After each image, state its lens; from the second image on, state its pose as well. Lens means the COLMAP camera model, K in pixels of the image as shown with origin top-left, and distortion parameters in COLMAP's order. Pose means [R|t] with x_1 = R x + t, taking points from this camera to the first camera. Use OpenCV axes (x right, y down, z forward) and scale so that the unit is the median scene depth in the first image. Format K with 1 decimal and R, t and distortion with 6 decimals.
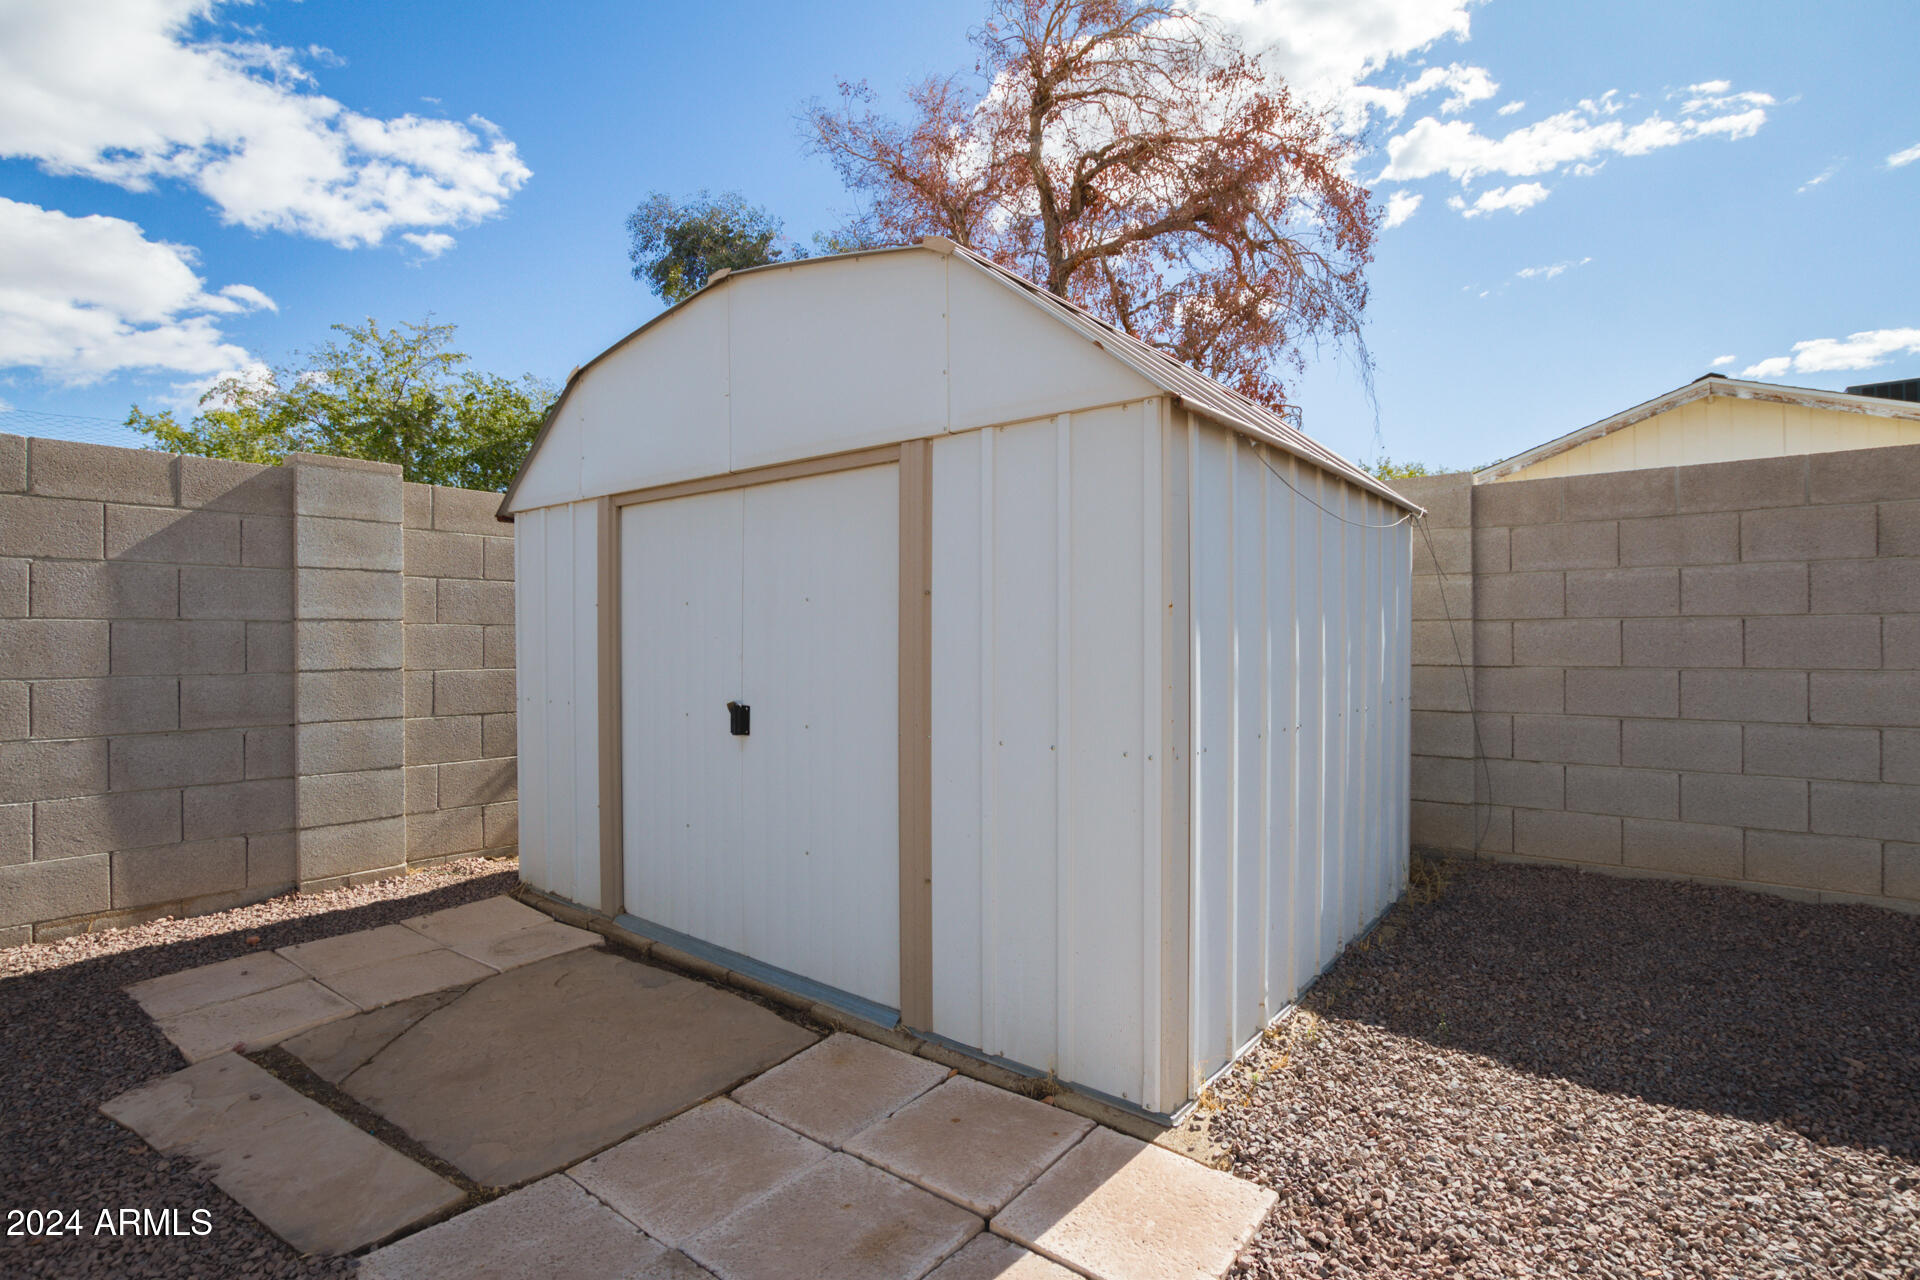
lens RADIAL K [[899.2, 0, 957.9], [0, 899.2, 640.0], [0, 0, 1]] dist [0.009756, -0.003709]
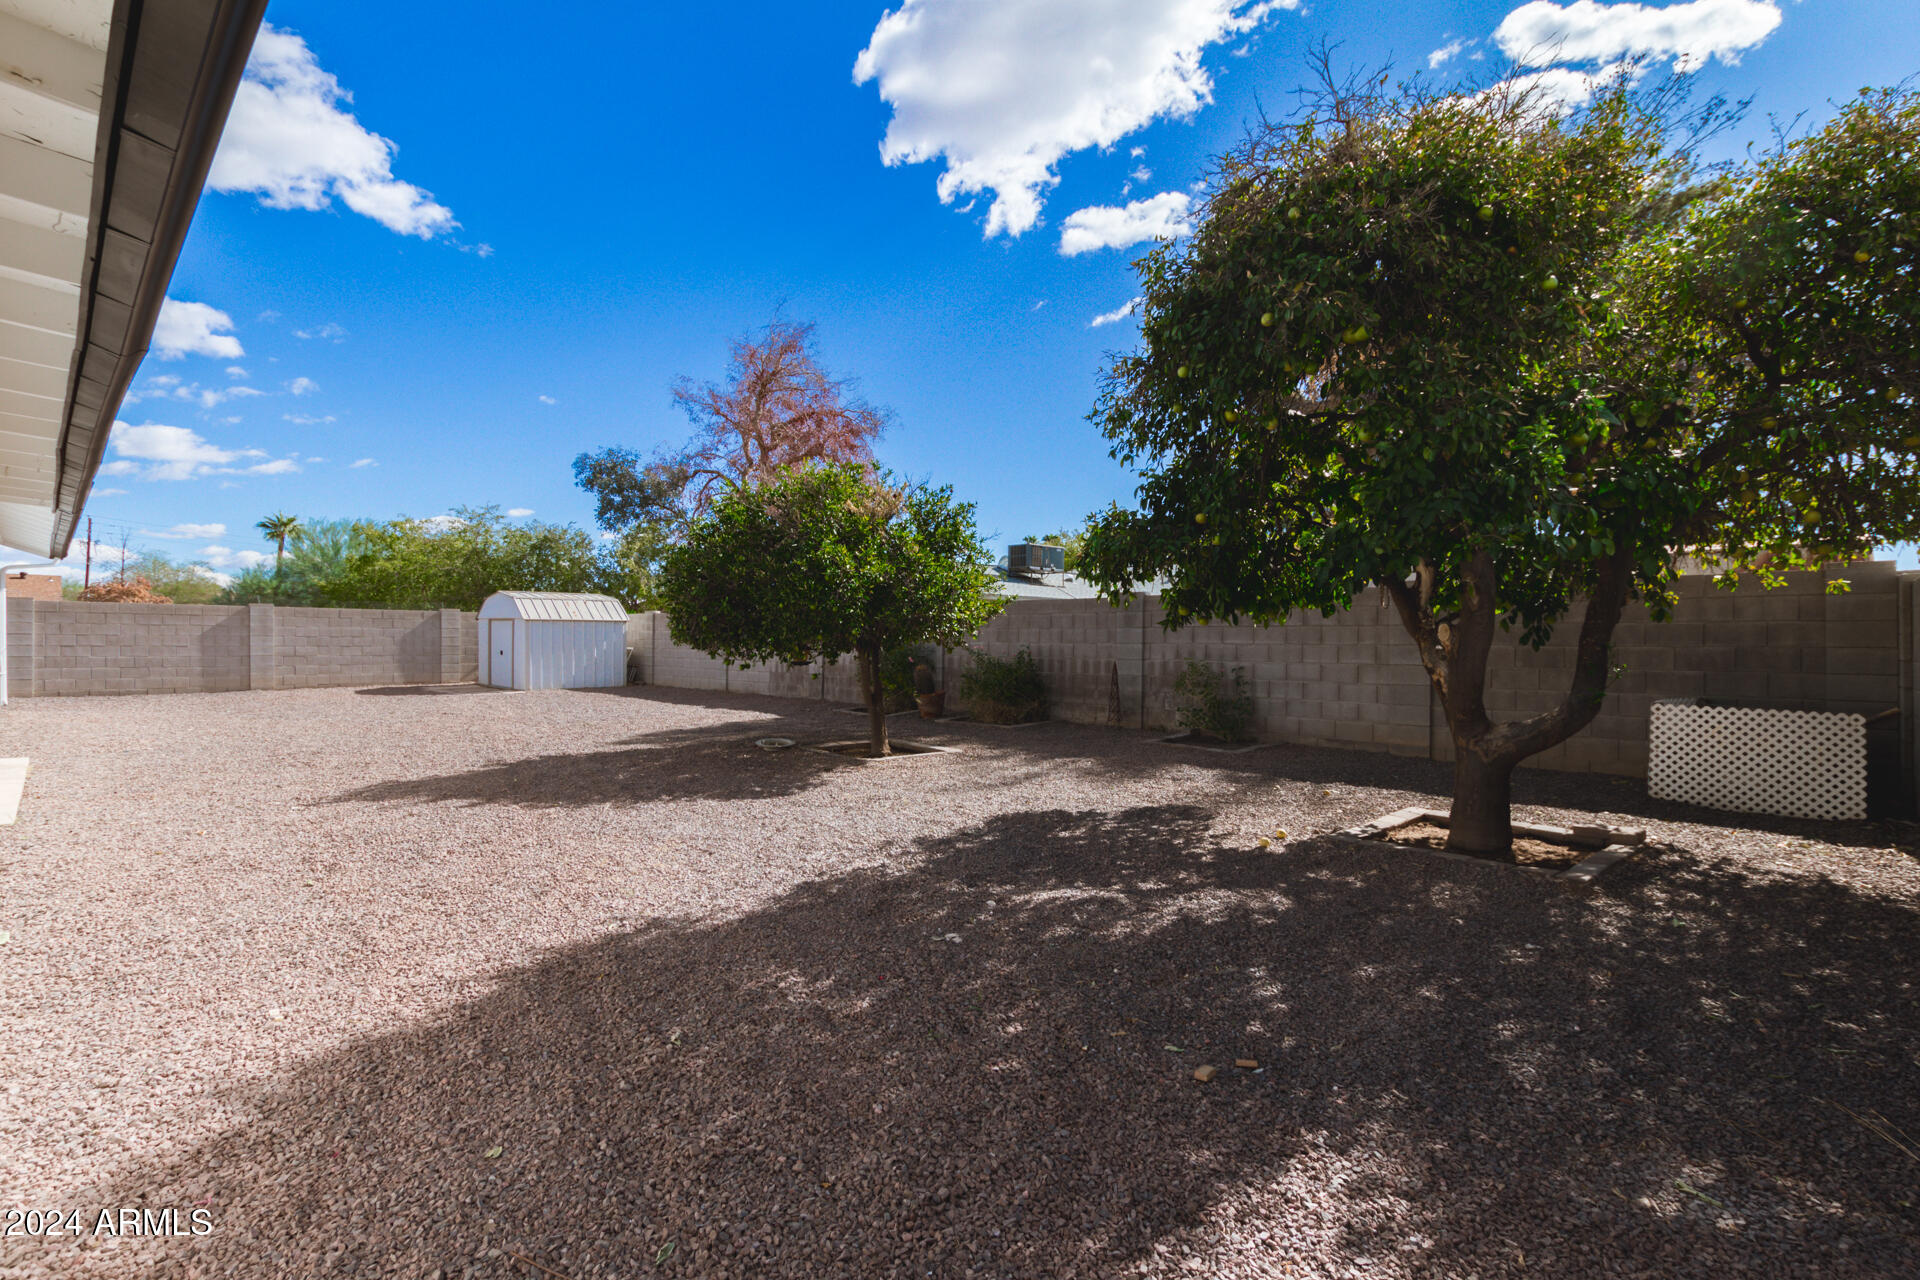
lens RADIAL K [[899.2, 0, 958.3], [0, 899.2, 645.4], [0, 0, 1]] dist [0.009756, -0.003709]
pose [[0.996351, 0.013357, -0.084300, 2.975301], [-0.014238, 0.999850, -0.009853, 0.037912], [0.084156, 0.011017, 0.996392, -4.361957]]
